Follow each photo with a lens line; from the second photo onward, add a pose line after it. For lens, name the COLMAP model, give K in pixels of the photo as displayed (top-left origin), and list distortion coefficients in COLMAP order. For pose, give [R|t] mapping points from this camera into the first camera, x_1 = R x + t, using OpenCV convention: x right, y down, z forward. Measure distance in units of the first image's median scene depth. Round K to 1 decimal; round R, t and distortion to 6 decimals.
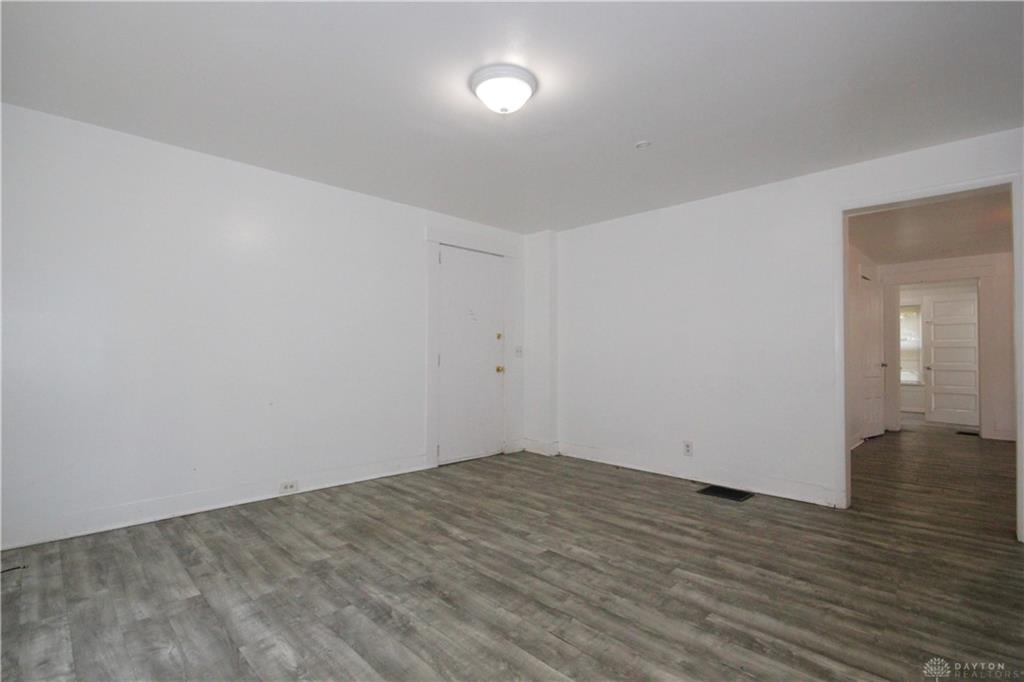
lens RADIAL K [[480.7, 0, 508.3], [0, 480.7, 340.7], [0, 0, 1]] dist [-0.002591, -0.000709]
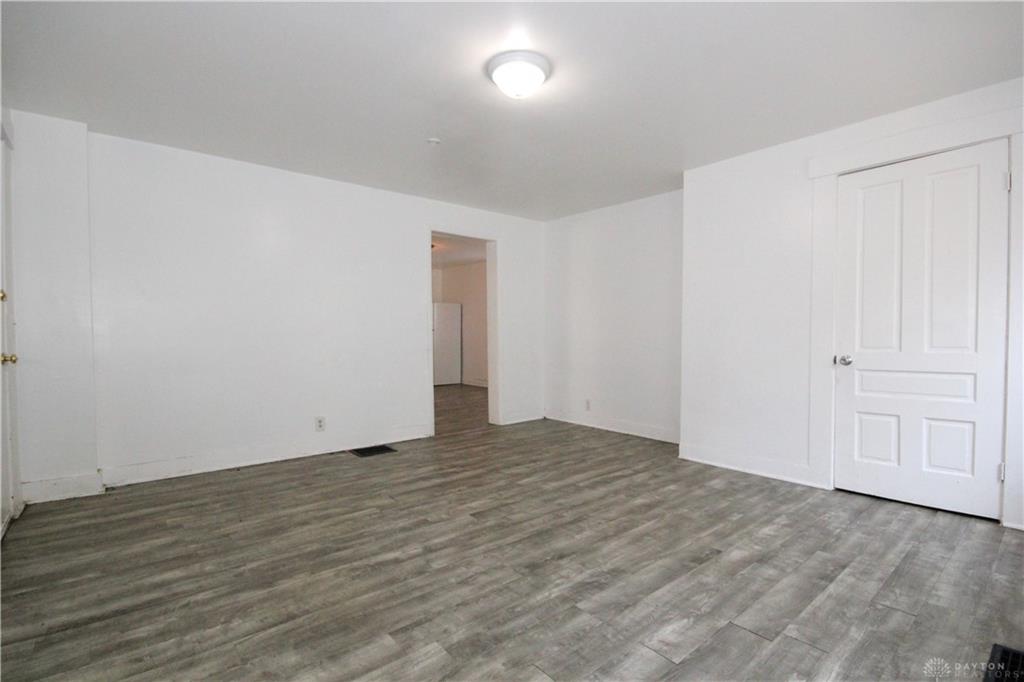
lens RADIAL K [[488.3, 0, 520.1], [0, 488.3, 348.5], [0, 0, 1]] dist [-0.003267, -0.000855]
pose [[0.065904, -0.033687, 0.997257, -0.939150], [-0.028307, 0.998965, 0.035615, 0.029998], [-0.997424, -0.030577, 0.064882, 0.809405]]
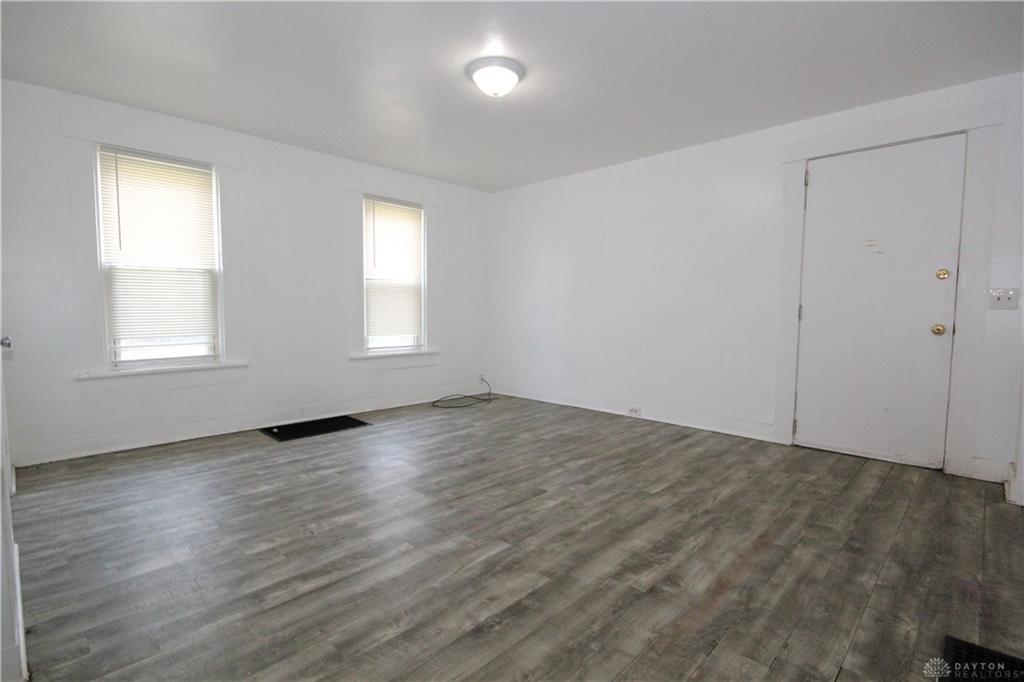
lens RADIAL K [[488.3, 0, 520.1], [0, 488.3, 348.5], [0, 0, 1]] dist [-0.003267, -0.000855]
pose [[0.033010, 0.074106, -0.996704, 1.068108], [0.024012, 0.996901, 0.074916, 0.051417], [0.999167, -0.026406, 0.031128, 0.892075]]
